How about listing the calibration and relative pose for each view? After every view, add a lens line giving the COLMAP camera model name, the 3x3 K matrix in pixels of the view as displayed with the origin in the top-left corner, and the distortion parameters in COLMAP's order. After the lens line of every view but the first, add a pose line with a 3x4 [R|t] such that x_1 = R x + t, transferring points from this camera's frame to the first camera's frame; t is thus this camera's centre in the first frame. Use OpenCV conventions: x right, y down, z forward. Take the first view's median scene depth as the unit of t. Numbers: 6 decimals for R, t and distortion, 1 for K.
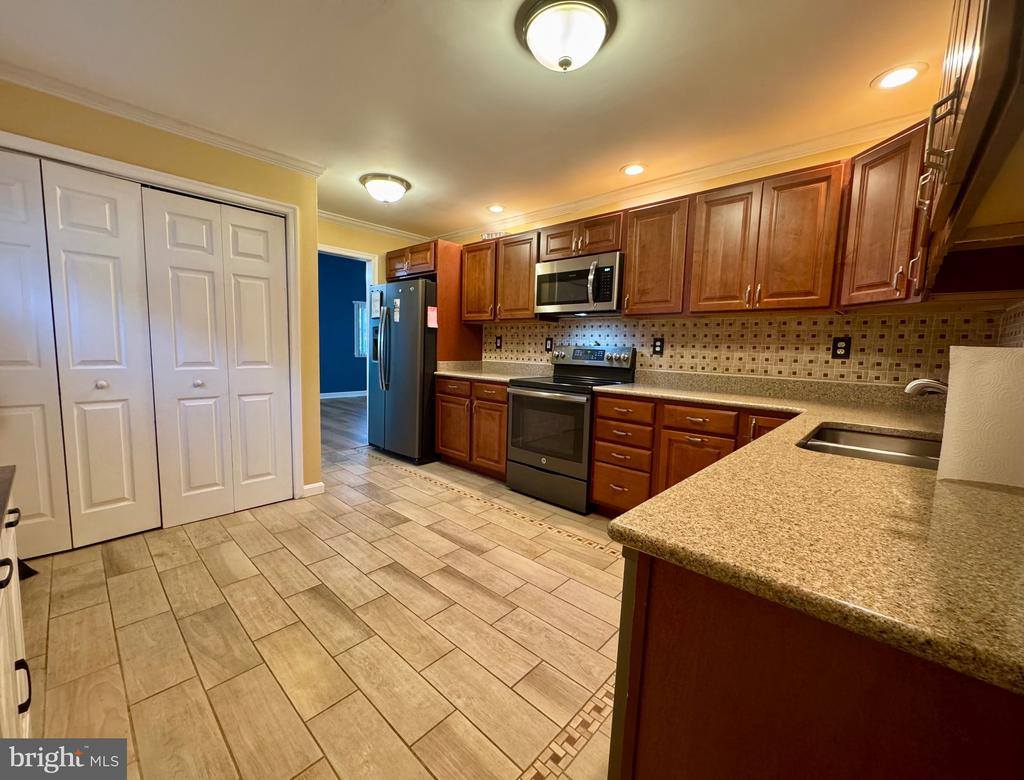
lens RADIAL K [[418.2, 0, 512.0], [0, 418.2, 390.0], [0, 0, 1]] dist [-0.000296, -0.000003]
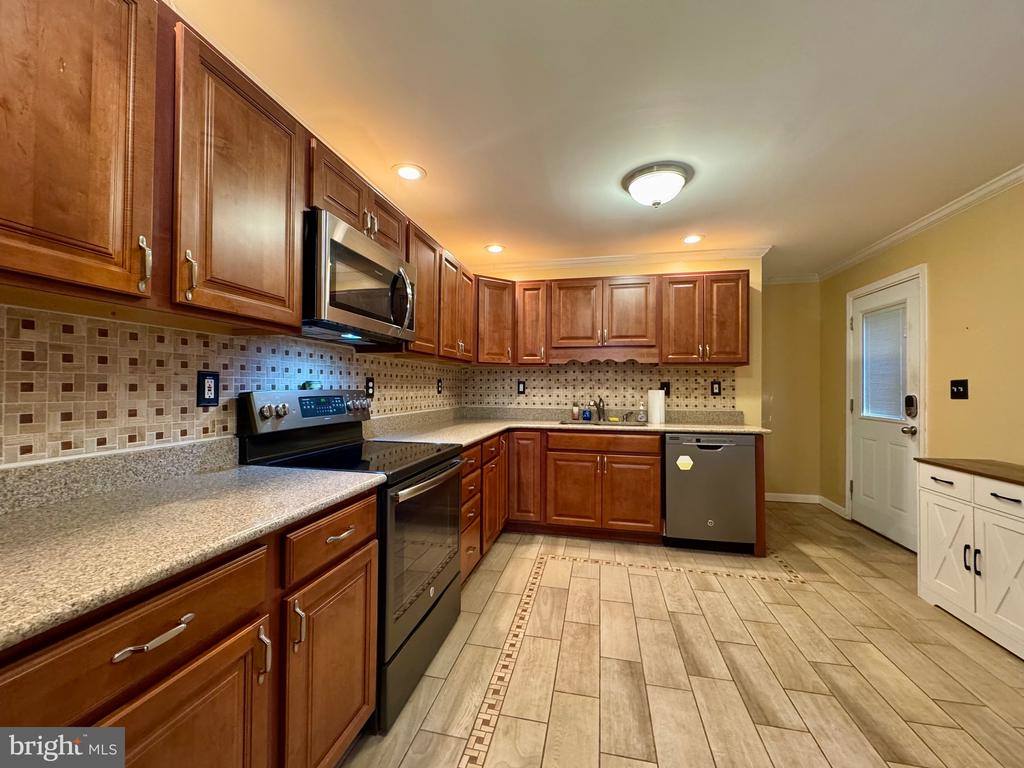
lens RADIAL K [[406.1, 0, 508.7], [0, 406.1, 382.5], [0, 0, 1]] dist [-0.002290, -0.000303]
pose [[-0.498057, -0.019699, 0.866921, -0.480858], [0.069910, 0.995575, 0.062787, -0.153252], [-0.864322, 0.091878, -0.494476, 1.222946]]
